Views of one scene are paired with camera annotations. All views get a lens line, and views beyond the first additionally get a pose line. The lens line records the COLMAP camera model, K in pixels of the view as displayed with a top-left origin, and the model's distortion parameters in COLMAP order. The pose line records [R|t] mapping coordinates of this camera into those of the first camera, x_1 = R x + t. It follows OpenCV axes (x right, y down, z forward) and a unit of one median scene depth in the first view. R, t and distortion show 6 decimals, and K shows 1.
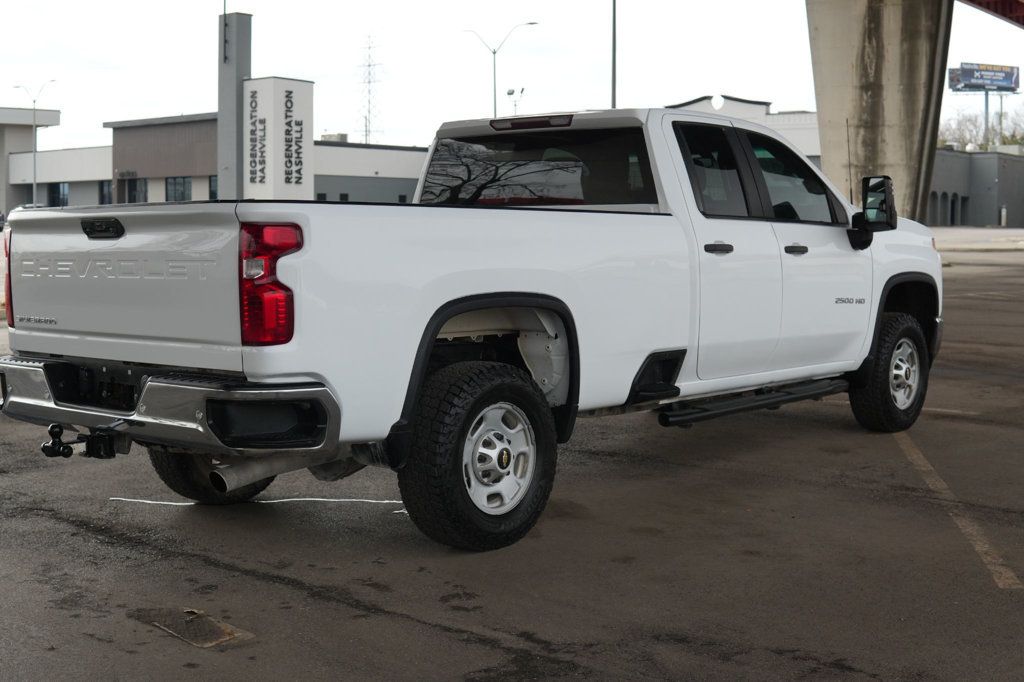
lens RADIAL K [[1386.5, 0, 512.0], [0, 1386.5, 341.0], [0, 0, 1]] dist [-0.204621, -0.068117]
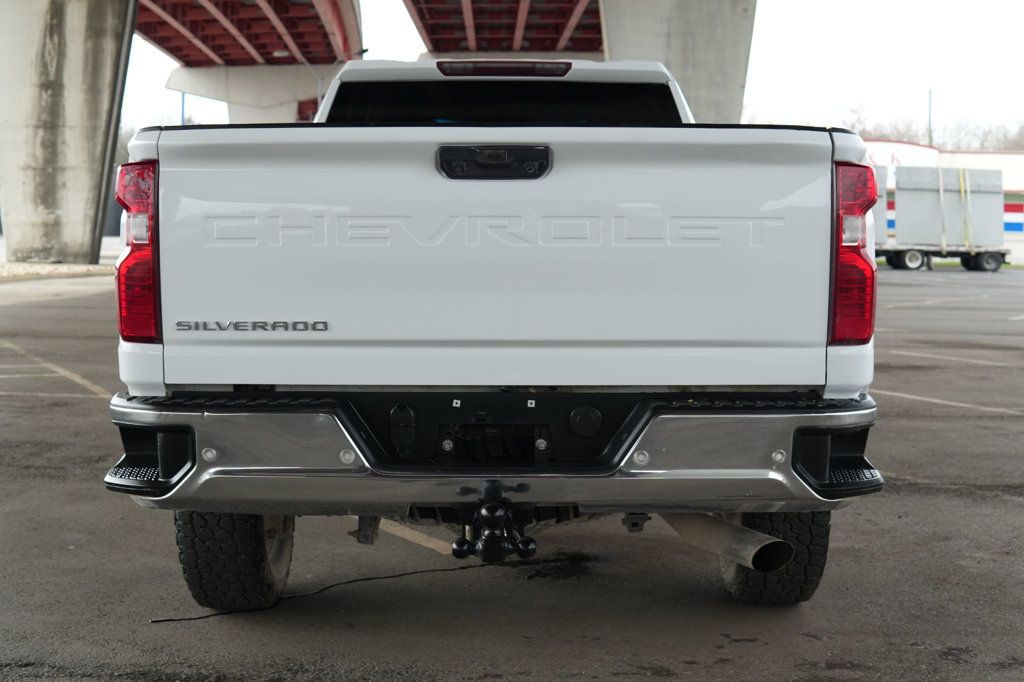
lens RADIAL K [[1386.5, 0, 512.0], [0, 1386.5, 341.0], [0, 0, 1]] dist [-0.204621, -0.068117]
pose [[0.769258, -0.036461, 0.637897, -0.094296], [0.041725, 0.999106, 0.006790, -0.001291], [-0.637574, 0.021393, 0.770092, 0.074599]]
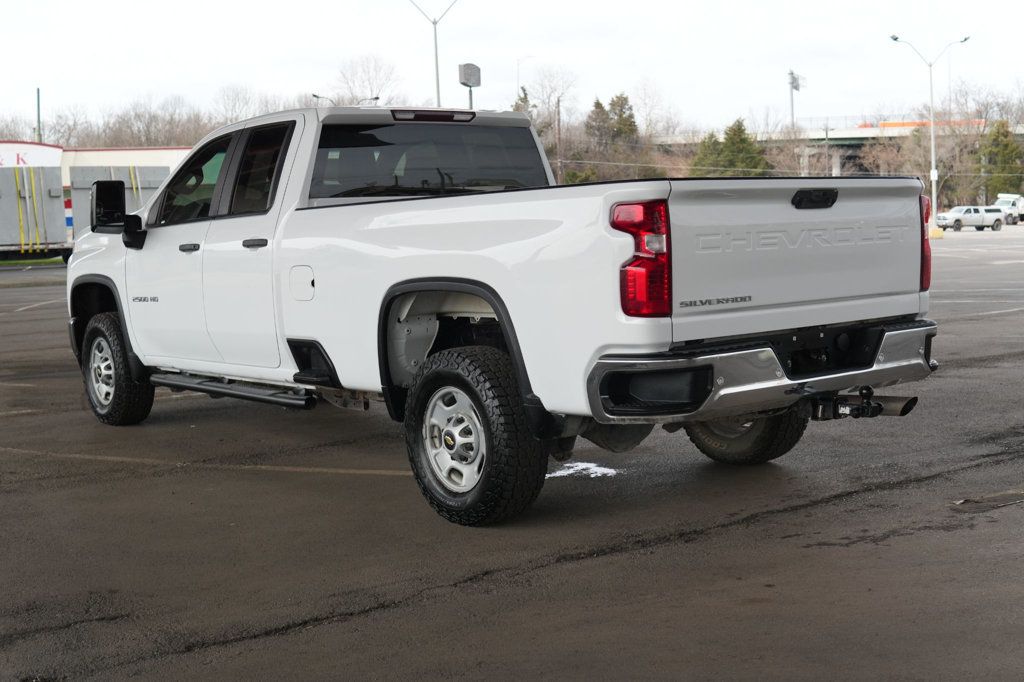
lens RADIAL K [[1349.1, 0, 512.0], [0, 1349.1, 341.0], [0, 0, 1]] dist [-0.074594, -0.010946]
pose [[0.181540, -0.086000, 0.979616, -0.188220], [0.108265, 0.991861, 0.067012, -0.009583], [-0.977406, 0.093893, 0.189373, 0.144694]]
